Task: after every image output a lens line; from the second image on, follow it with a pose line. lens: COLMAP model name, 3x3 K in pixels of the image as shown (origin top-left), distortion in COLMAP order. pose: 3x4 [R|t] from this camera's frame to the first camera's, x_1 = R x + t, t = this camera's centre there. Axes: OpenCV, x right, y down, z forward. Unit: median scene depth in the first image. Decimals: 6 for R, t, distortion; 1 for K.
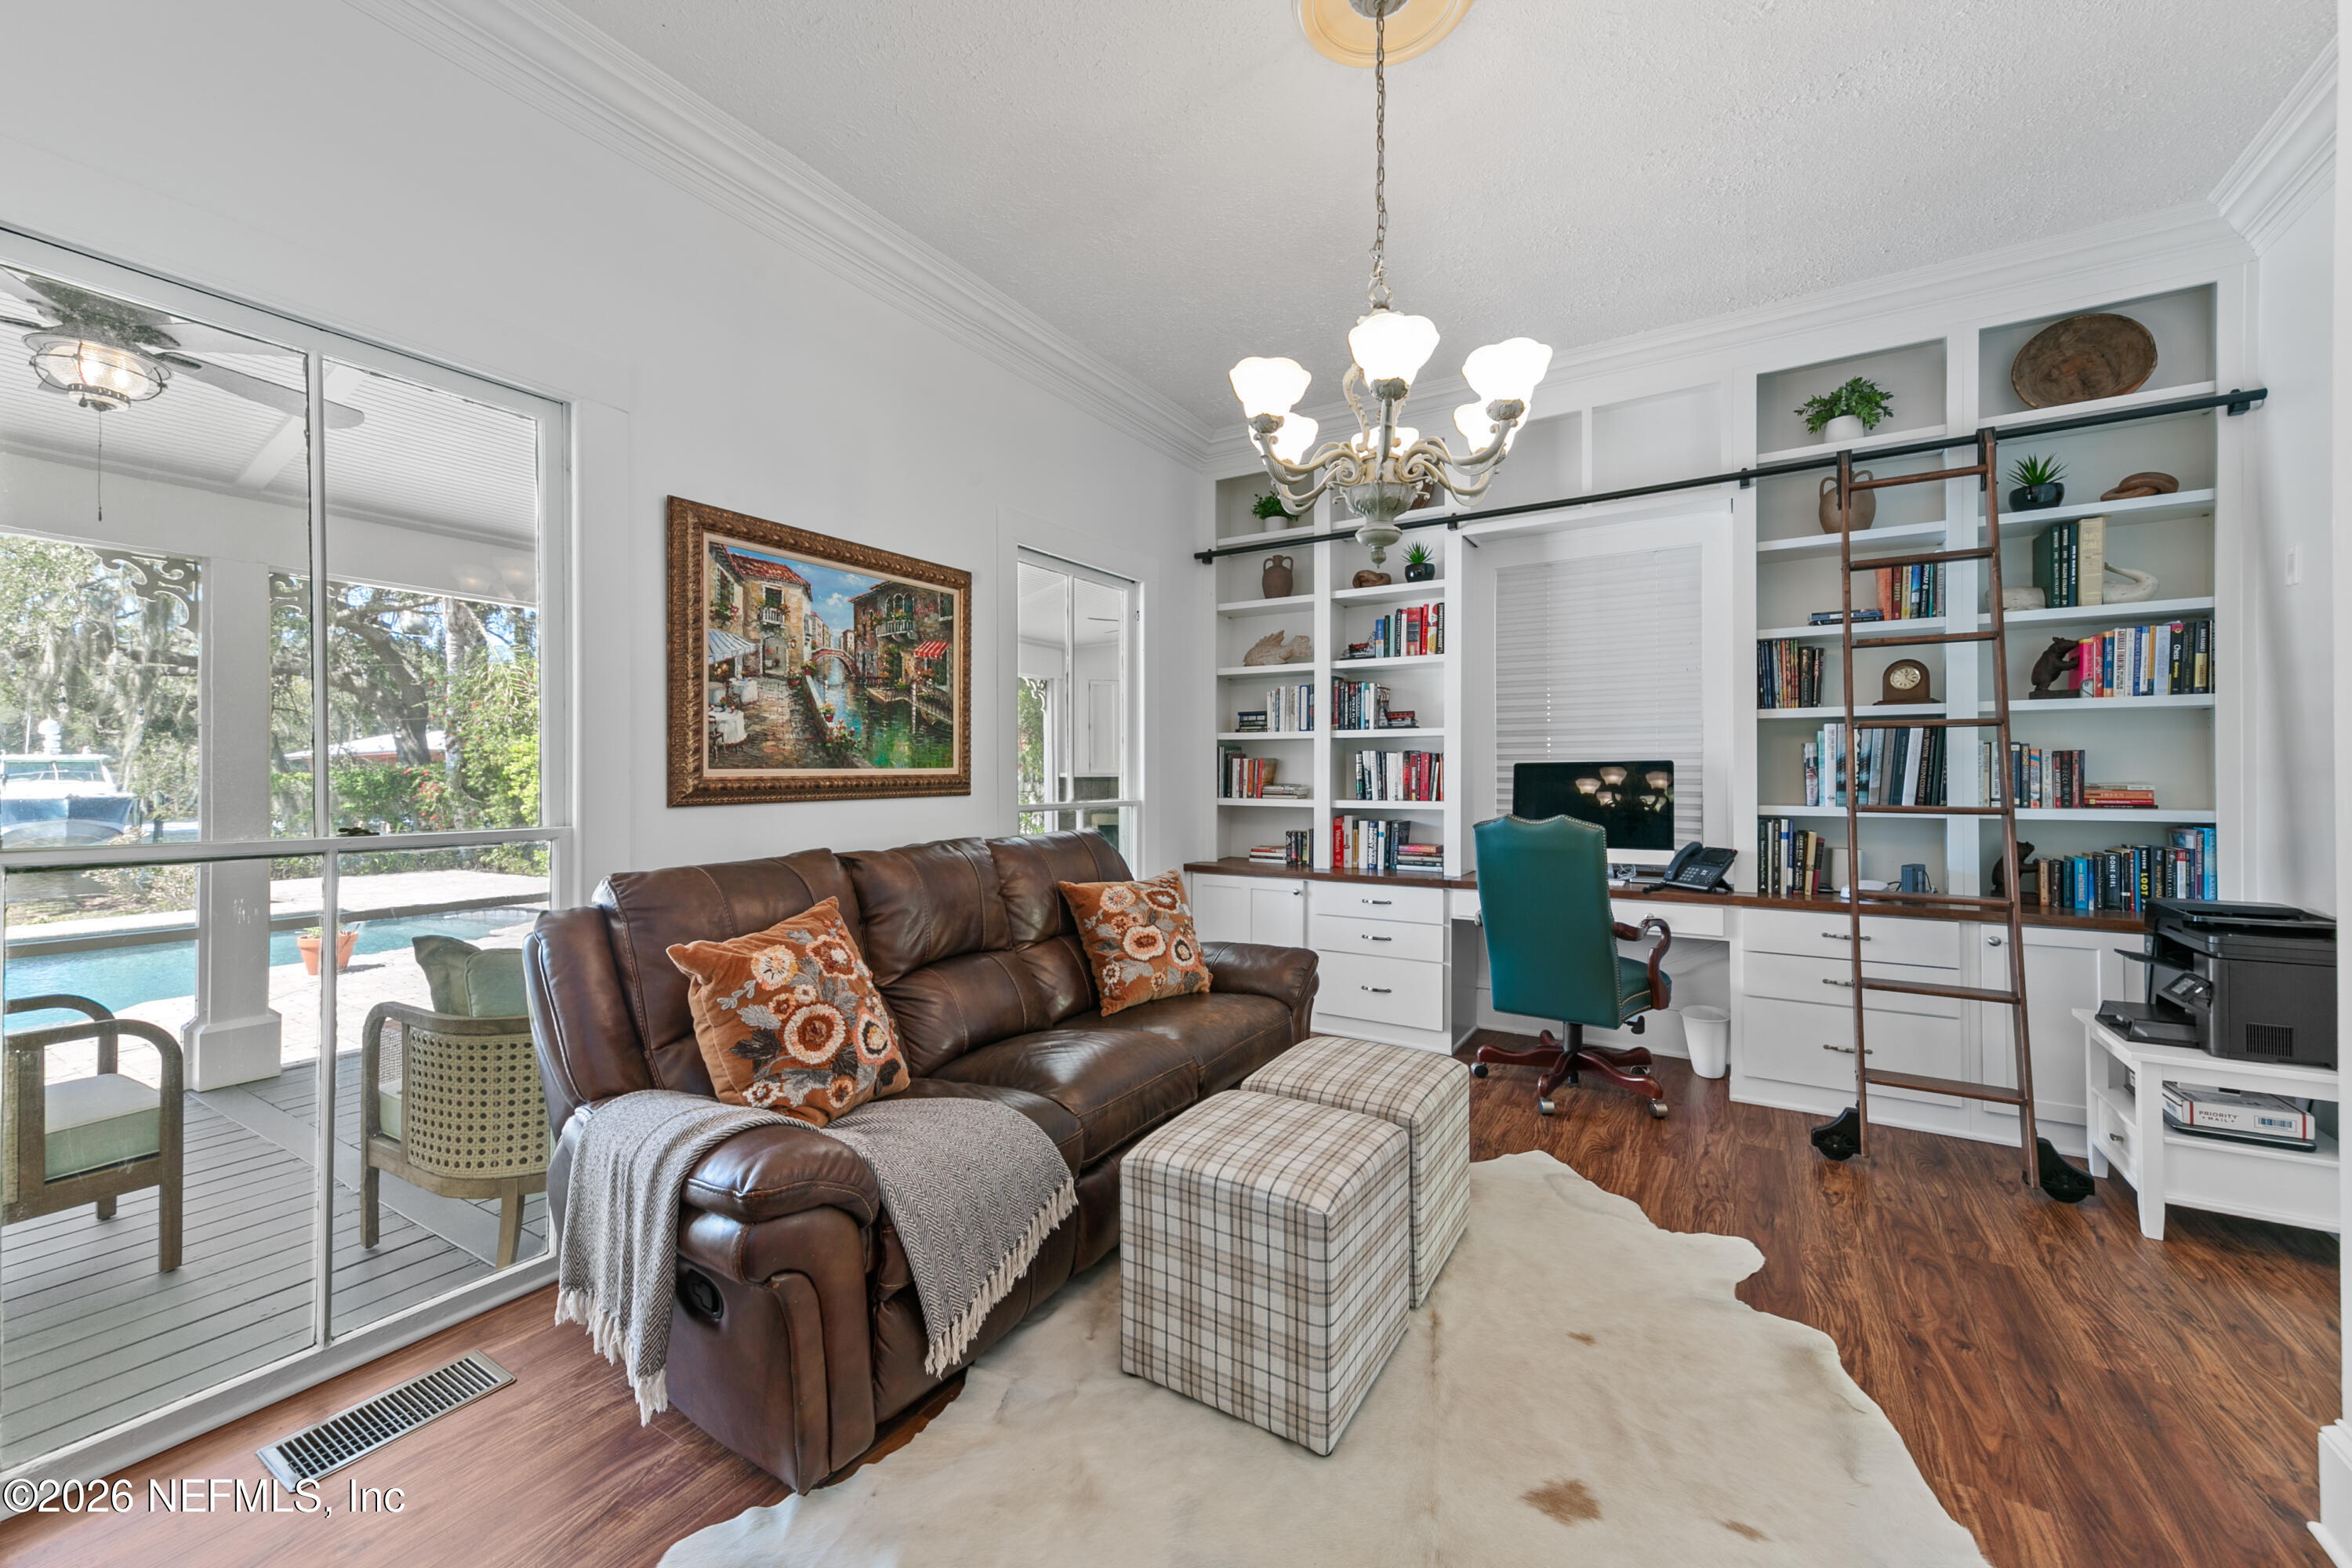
lens RADIAL K [[924.1, 0, 1176.0], [0, 924.1, 784.0], [0, 0, 1]] dist [0.012334, 0.000017]
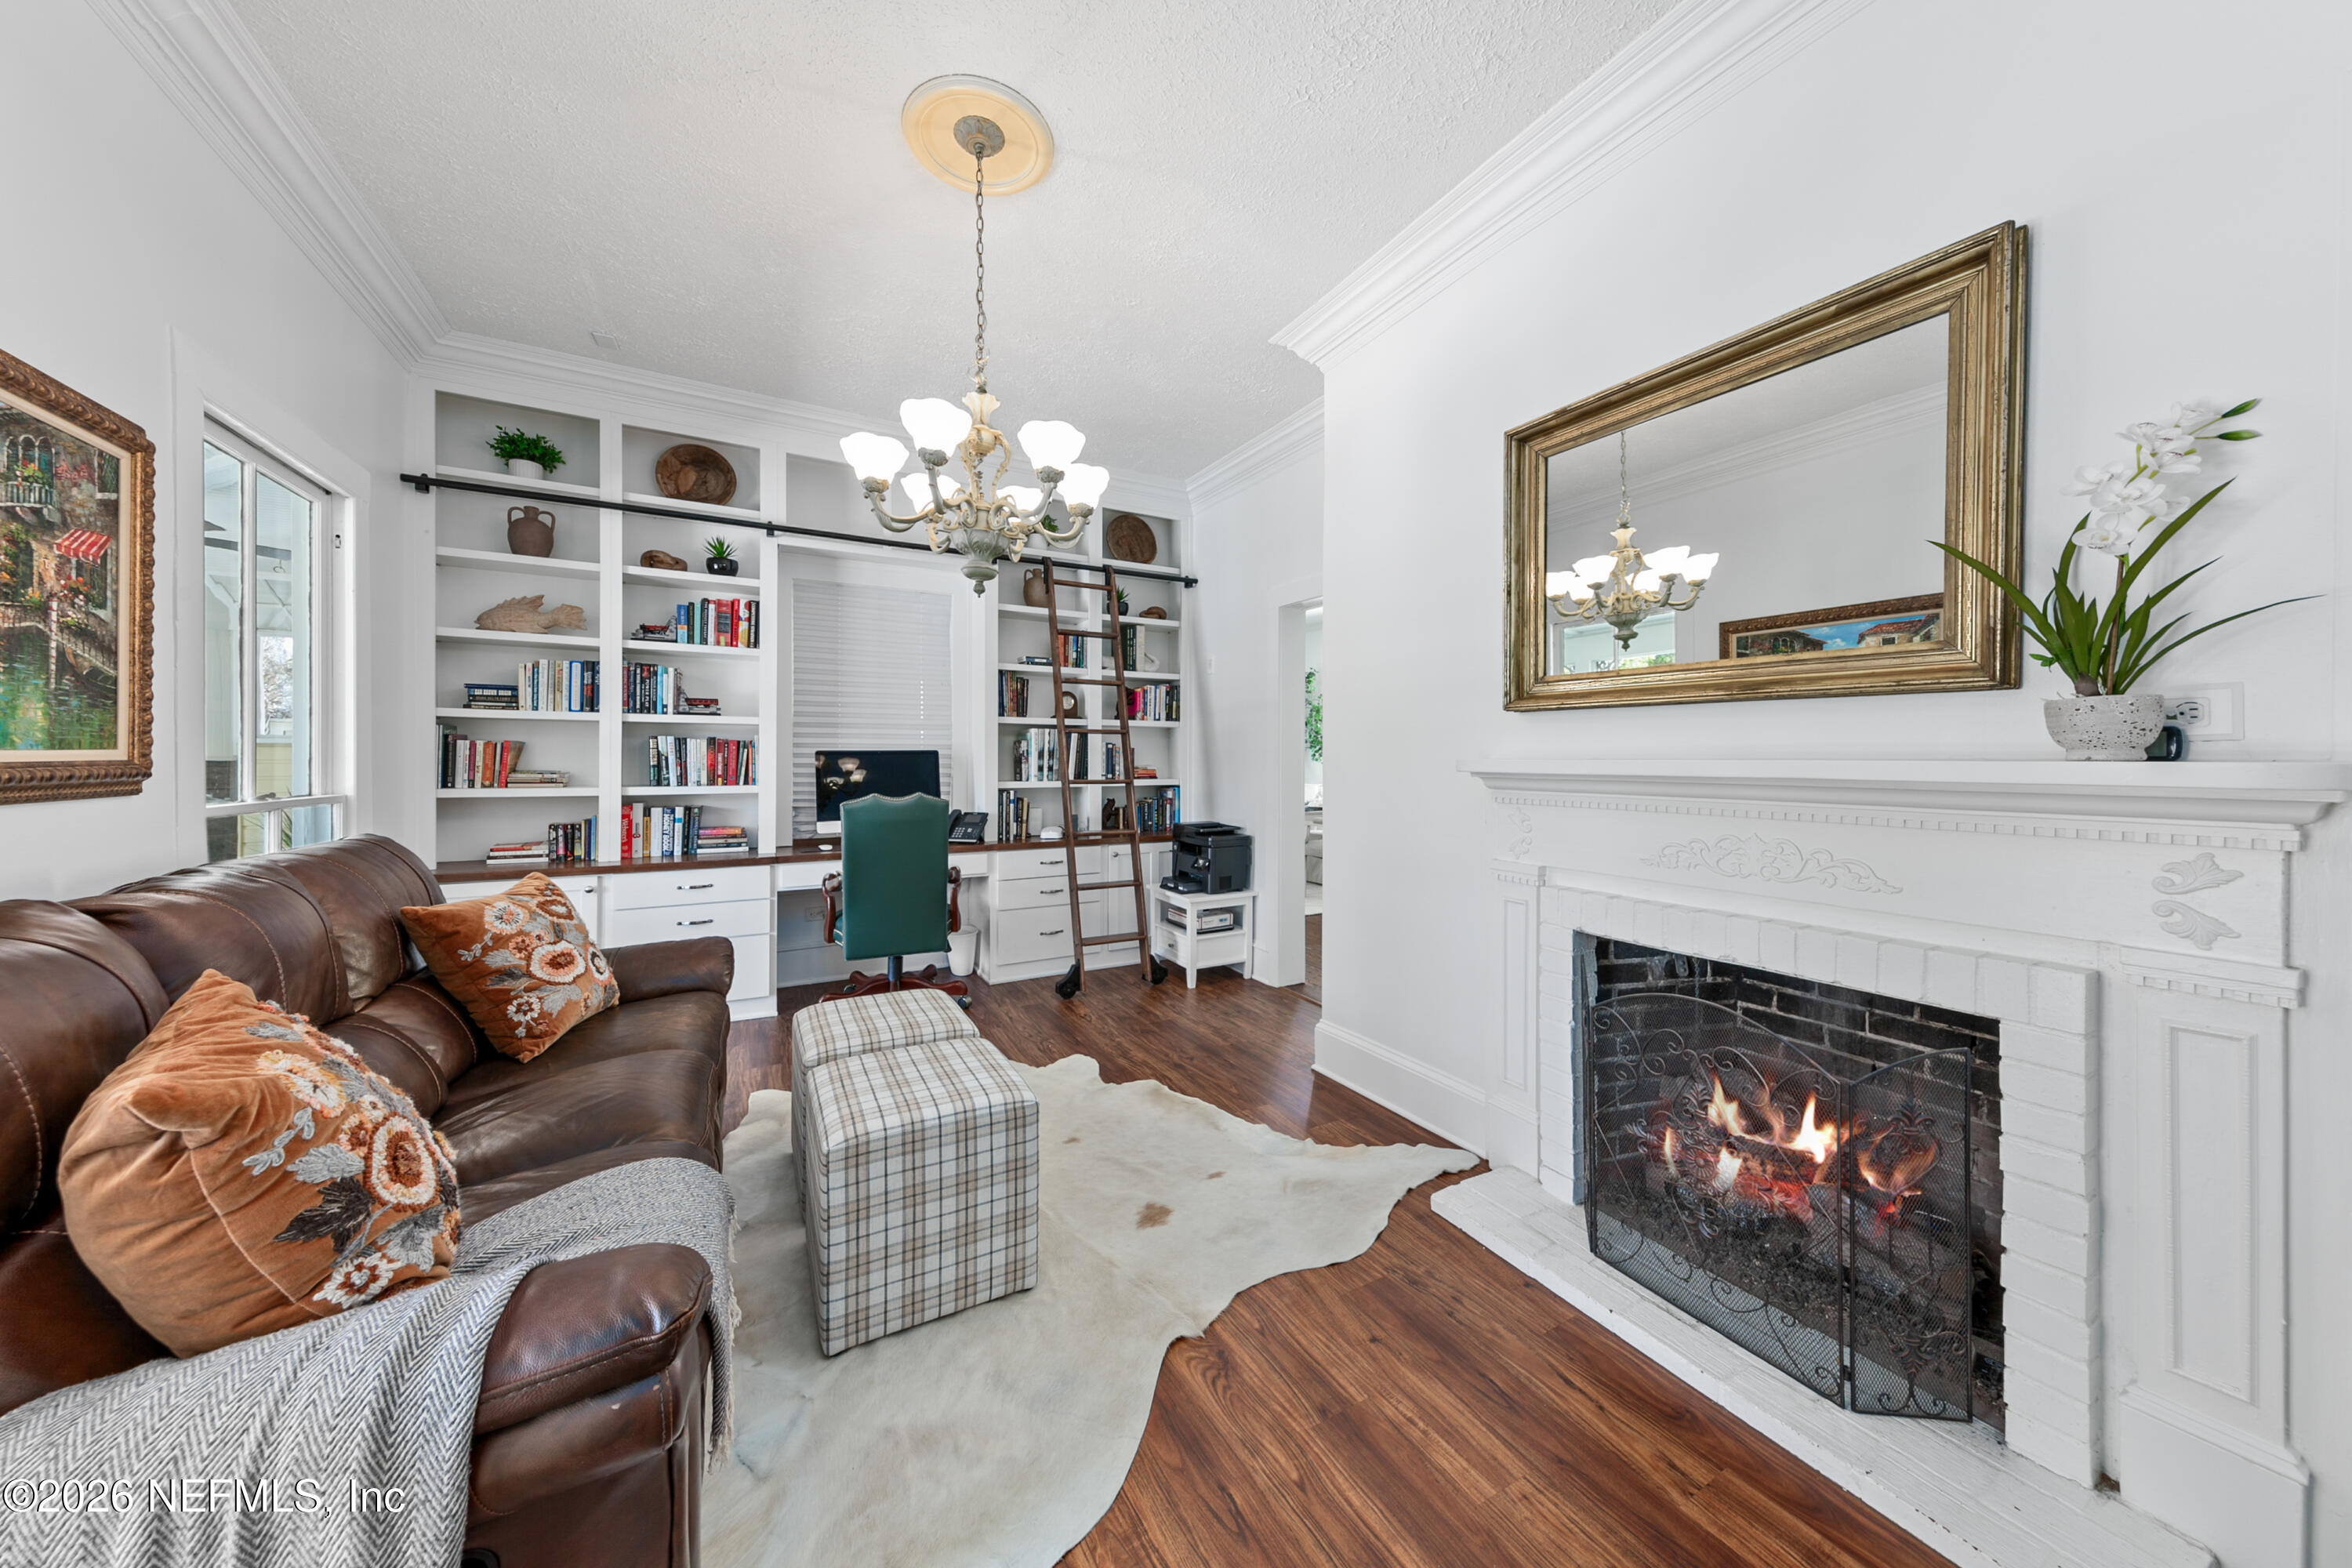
lens RADIAL K [[887.4, 0, 1080.7], [0, 887.4, 773.7], [0, 0, 1]] dist [0.000555, -0.000119]
pose [[0.467538, -0.013219, 0.883874, -0.544911], [0.006323, 0.999913, 0.011610, -0.005286], [-0.883951, 0.000161, 0.467580, 0.220123]]
